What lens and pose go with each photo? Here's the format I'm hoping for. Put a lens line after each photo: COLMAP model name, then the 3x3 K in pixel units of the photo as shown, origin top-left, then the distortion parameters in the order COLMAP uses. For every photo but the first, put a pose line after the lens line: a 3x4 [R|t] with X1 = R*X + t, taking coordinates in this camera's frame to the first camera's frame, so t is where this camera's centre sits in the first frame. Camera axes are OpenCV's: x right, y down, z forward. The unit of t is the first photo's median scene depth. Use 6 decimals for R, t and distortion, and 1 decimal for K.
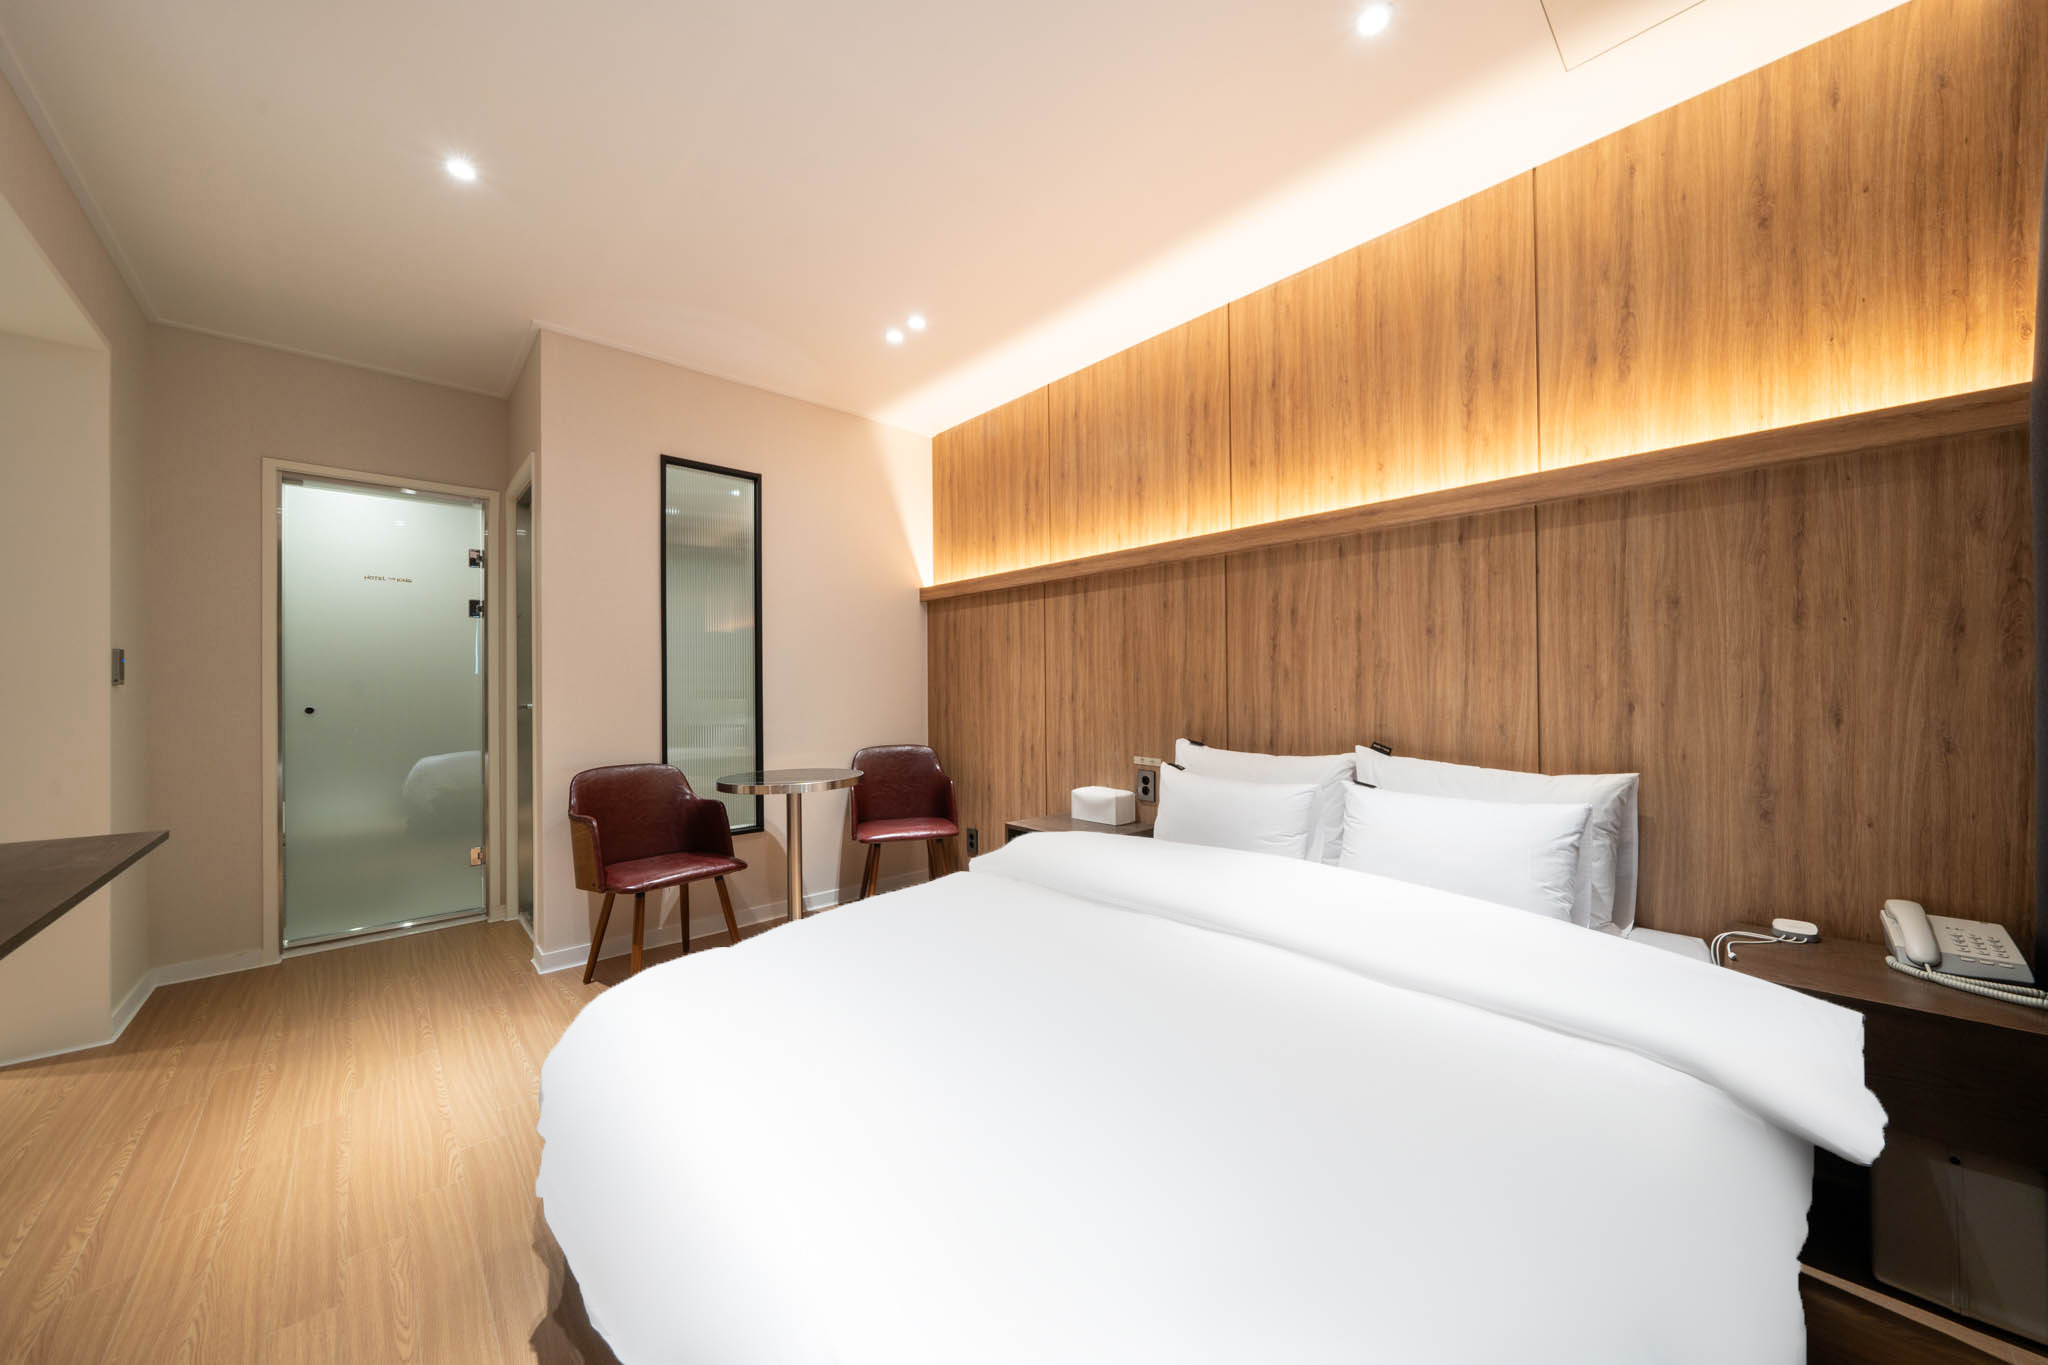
lens RADIAL K [[691.2, 0, 999.8], [0, 691.2, 681.0], [0, 0, 1]] dist [0.001018, 0.000041]
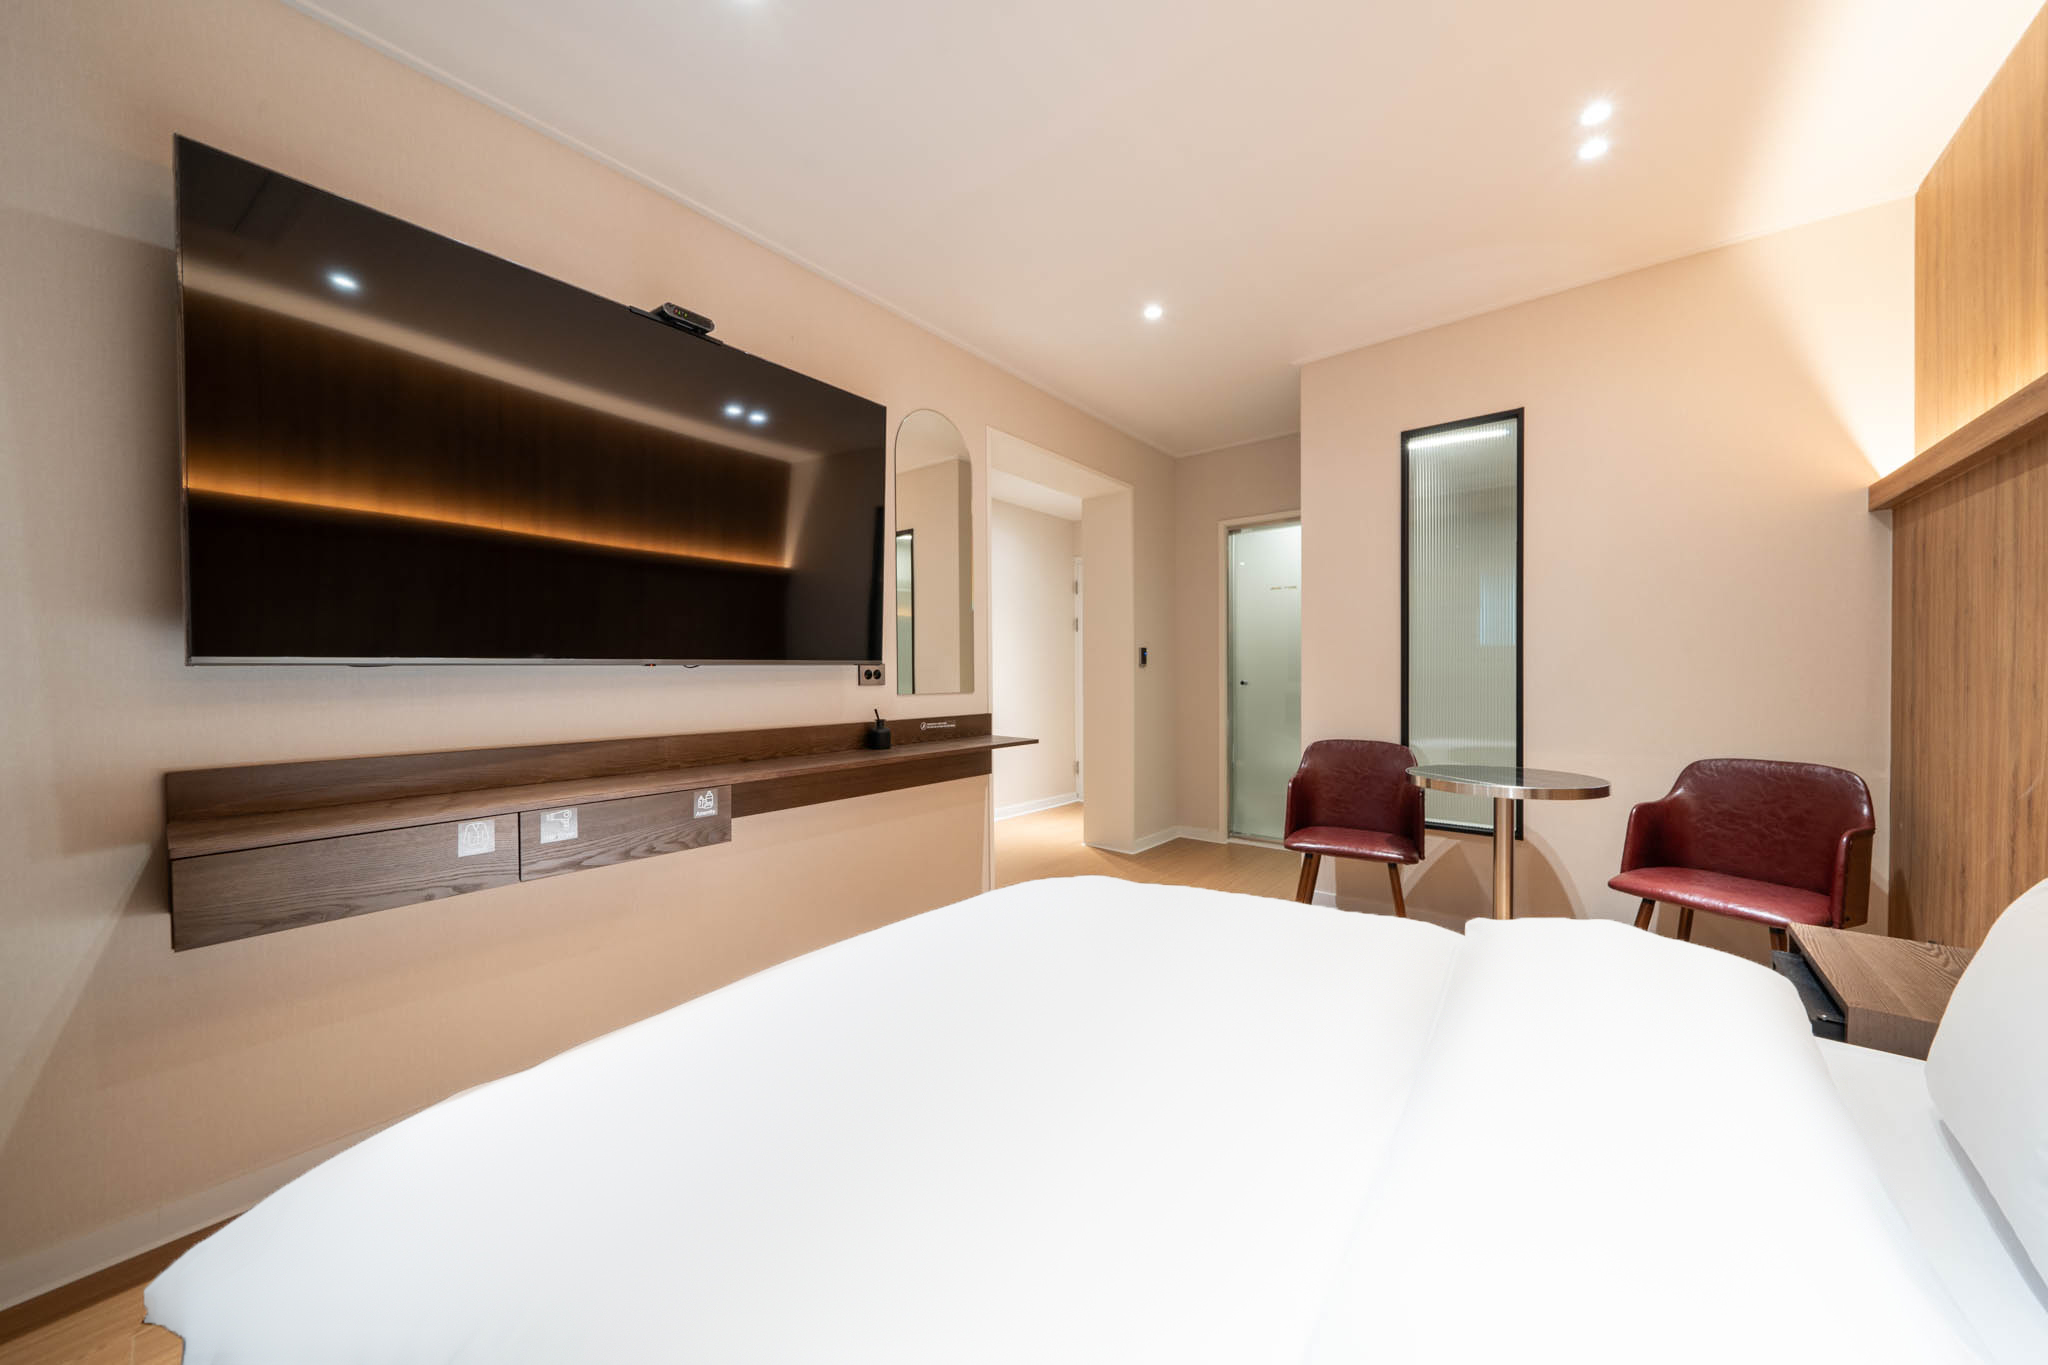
lens RADIAL K [[688.3, 0, 1060.3], [0, 688.3, 674.3], [0, 0, 1]] dist [0.000775, 0.000132]
pose [[0.185204, 0.009394, -0.982655, 0.360033], [0.013219, 0.999840, 0.012050, 0.001320], [0.982611, -0.015222, 0.185050, 0.304671]]
